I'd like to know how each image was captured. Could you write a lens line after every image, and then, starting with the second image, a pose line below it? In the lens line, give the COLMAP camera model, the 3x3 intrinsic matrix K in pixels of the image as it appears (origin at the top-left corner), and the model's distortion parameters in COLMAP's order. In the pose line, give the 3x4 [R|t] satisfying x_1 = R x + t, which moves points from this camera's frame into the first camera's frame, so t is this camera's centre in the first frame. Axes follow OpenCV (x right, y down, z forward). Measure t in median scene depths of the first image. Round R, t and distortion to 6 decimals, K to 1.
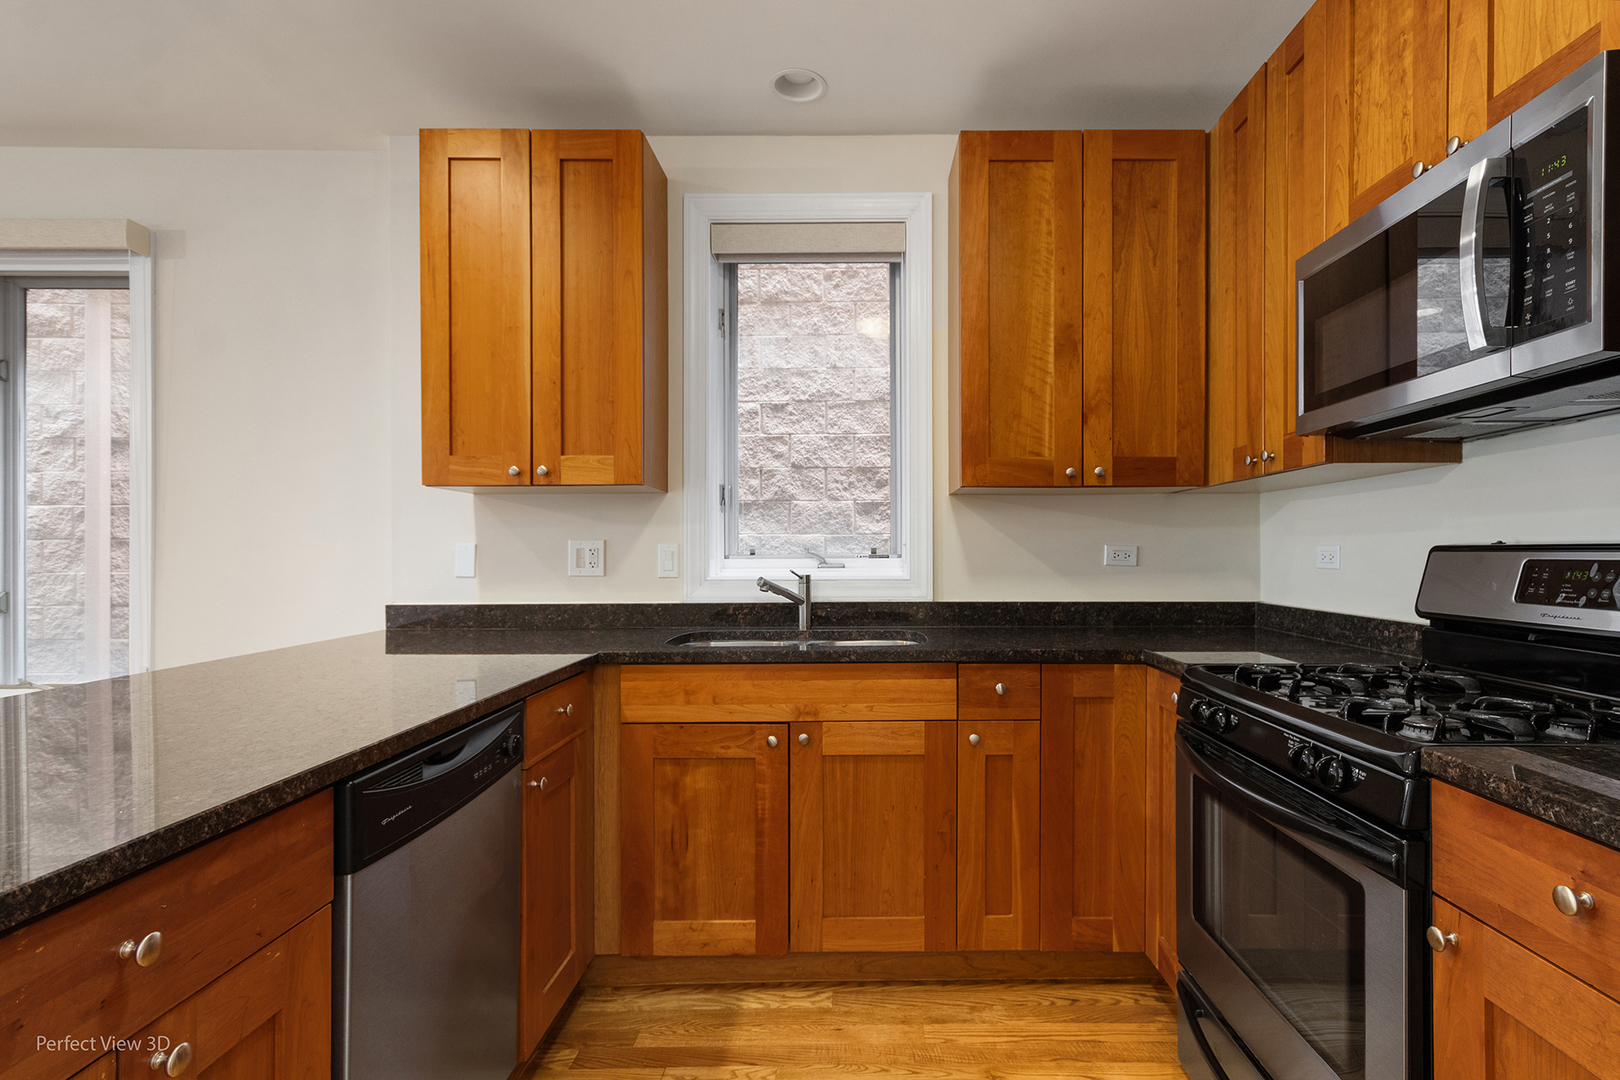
lens RADIAL K [[808.4, 0, 888.6], [0, 808.4, 554.7], [0, 0, 1]] dist [0.008657, 0.000599]
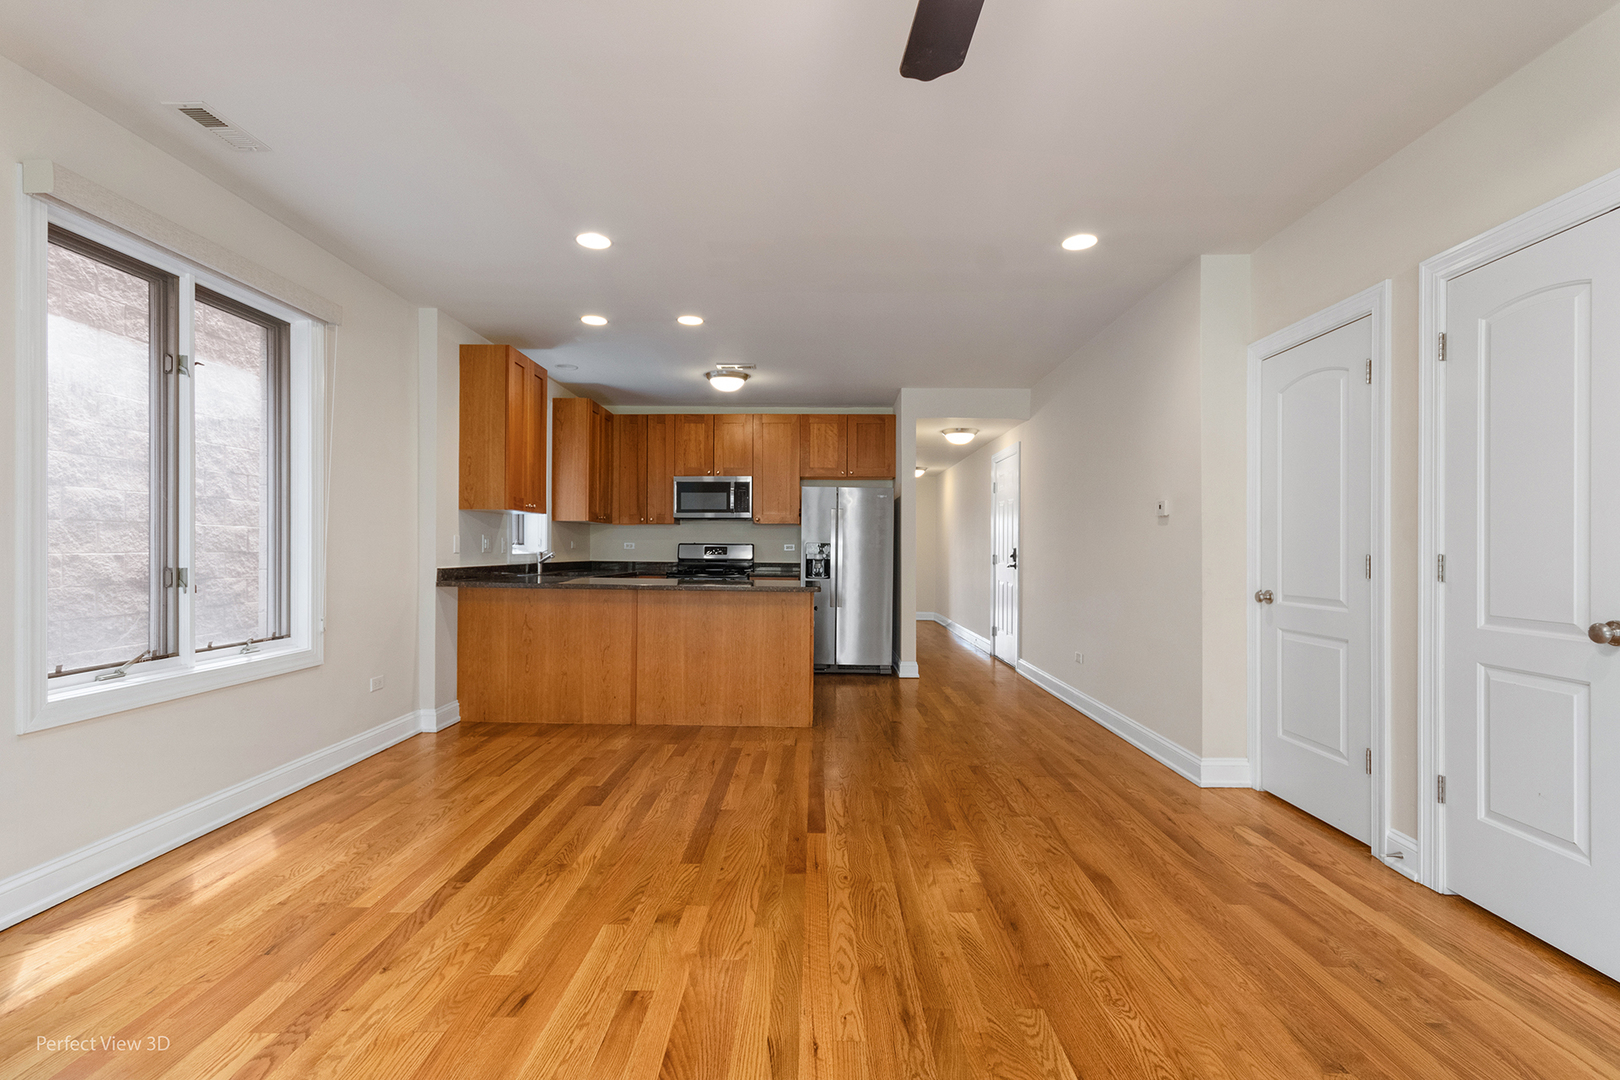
lens RADIAL K [[750.1, 0, 810.4], [0, 750.1, 549.0], [0, 0, 1]] dist [0.002204, 0.000521]
pose [[0.020804, 0.003925, 0.999776, -2.897457], [-0.003148, 0.999988, -0.003860, 0.028437], [-0.999779, -0.003067, 0.020816, 0.167188]]
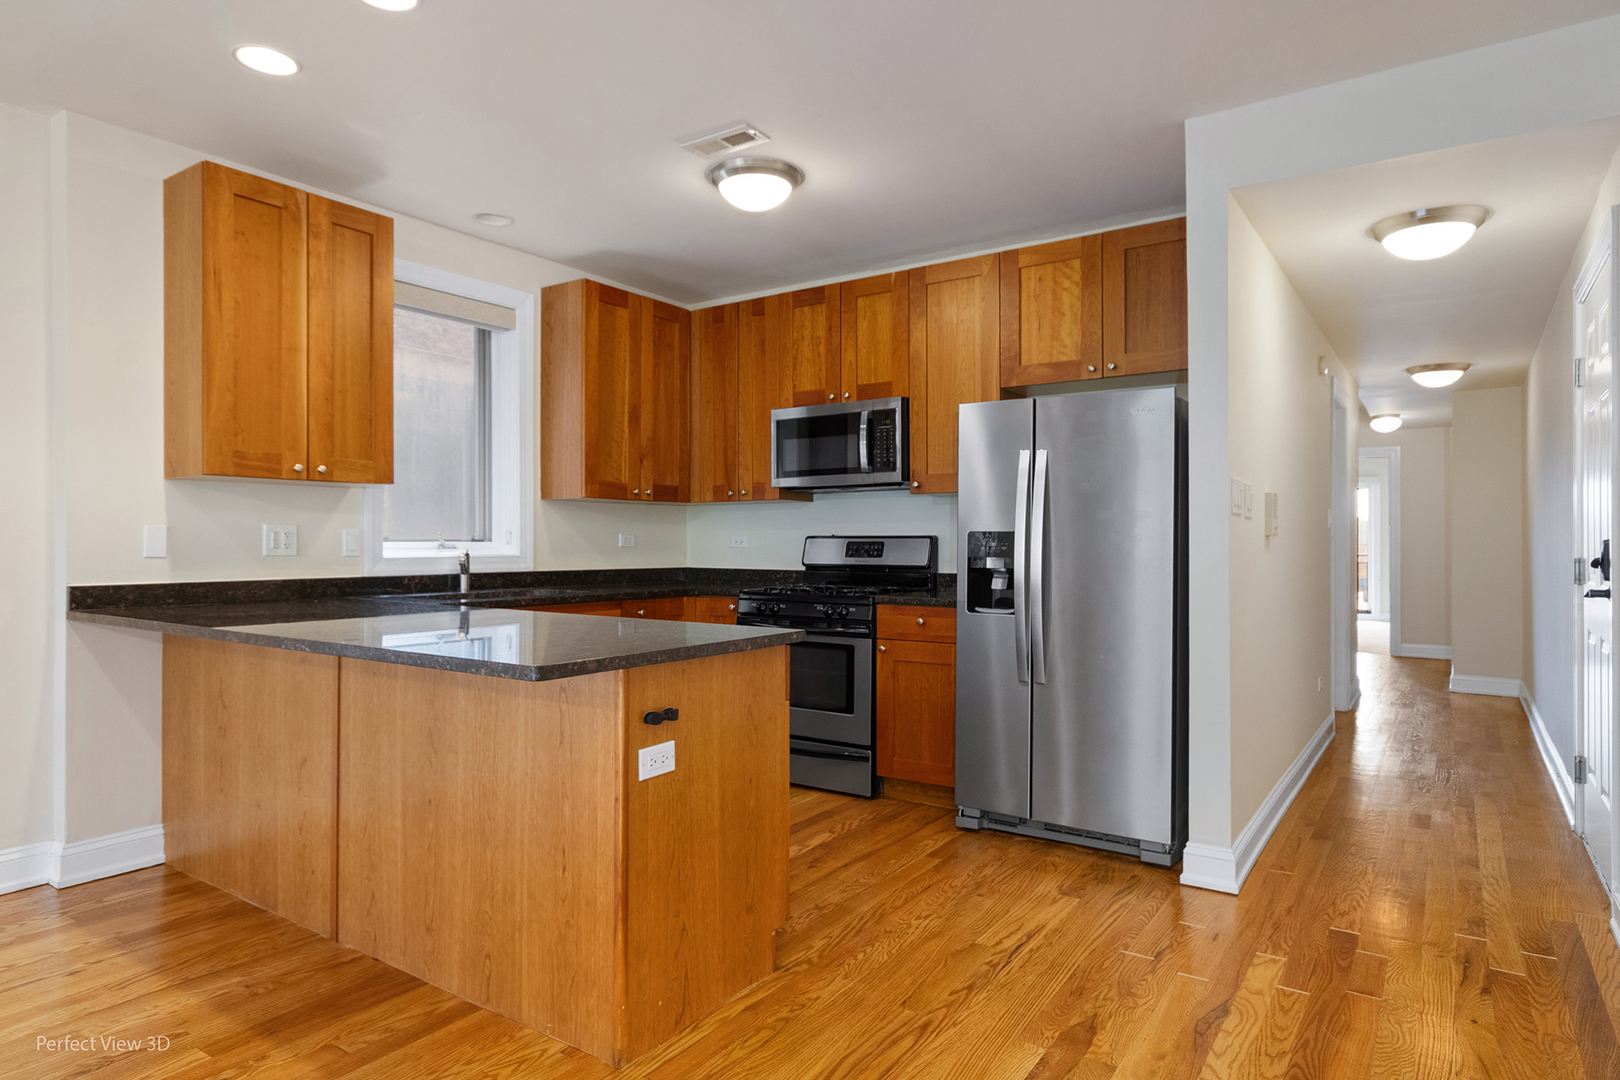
lens RADIAL K [[940.3, 0, 820.4], [0, 940.3, 540.0], [0, 0, 1]] dist [0.002405, 0.000459]
pose [[0.568693, 0.007094, 0.822519, -1.333305], [0.001107, 0.999955, -0.009390, 0.022190], [-0.822549, 0.006251, 0.568660, -0.512026]]
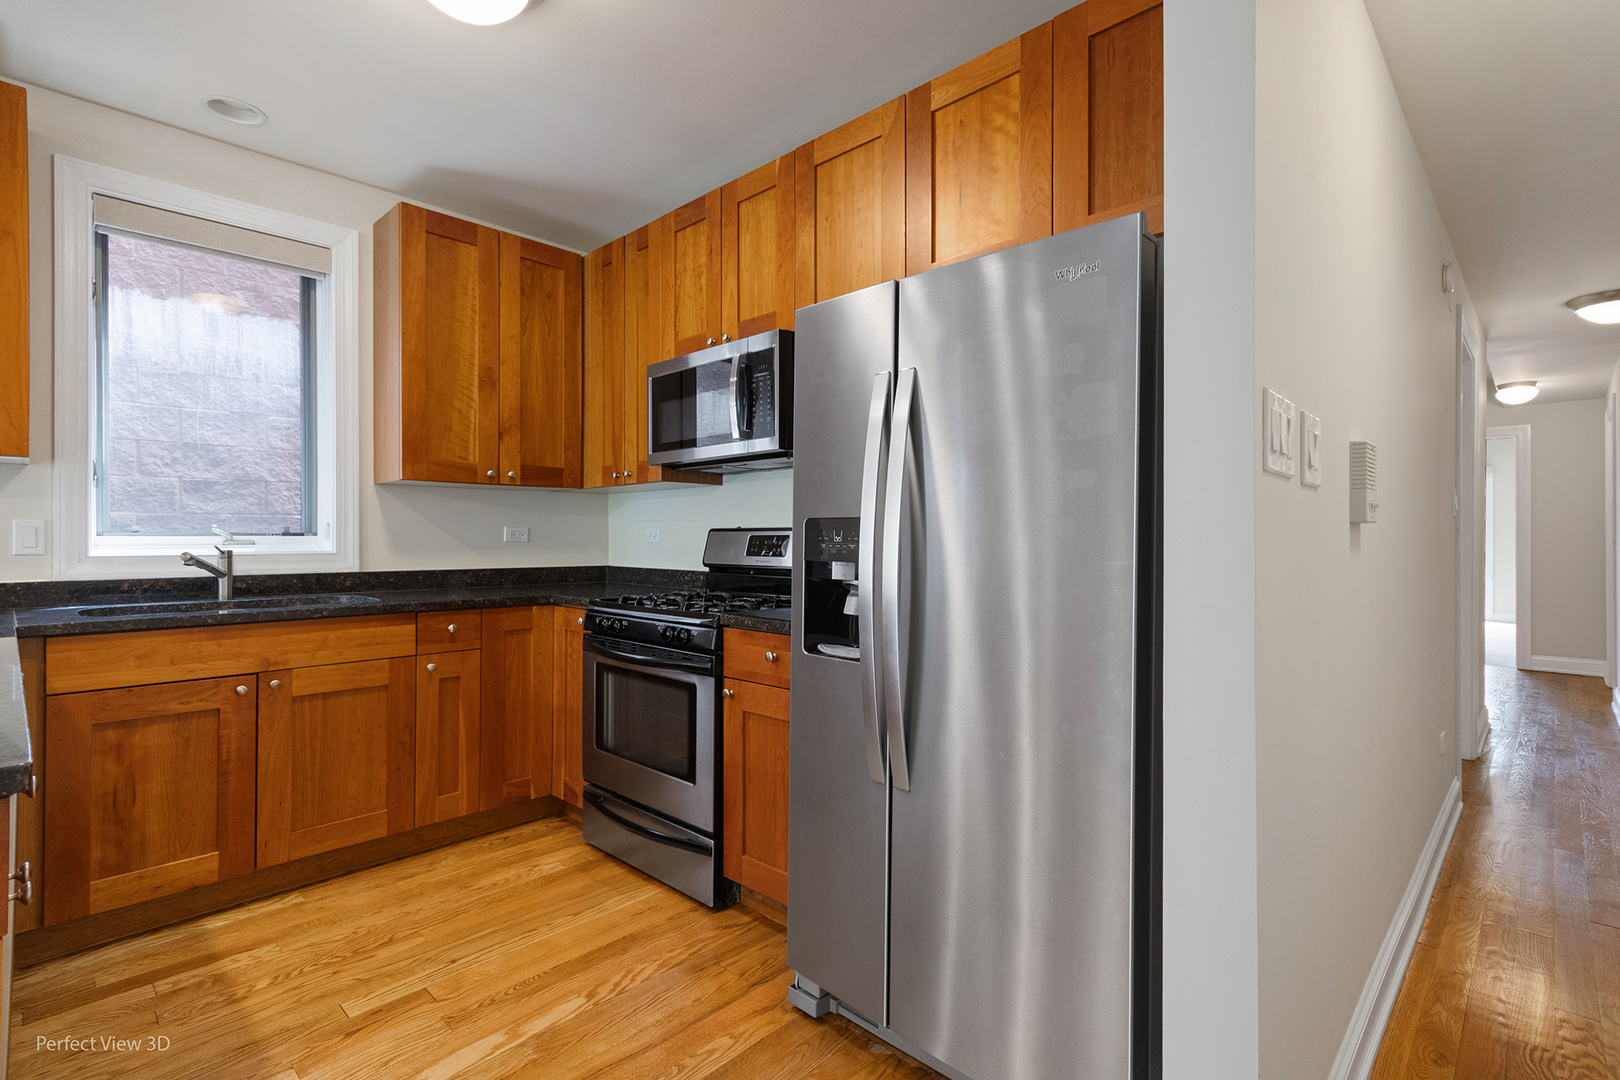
lens RADIAL K [[747.5, 0, 829.9], [0, 747.5, 538.2], [0, 0, 1]] dist [0.009388, -0.000235]
pose [[0.699500, 0.004237, 0.714620, -0.317989], [-0.000499, 0.999985, -0.005440, 0.017142], [-0.714632, 0.003449, 0.699492, -0.349540]]
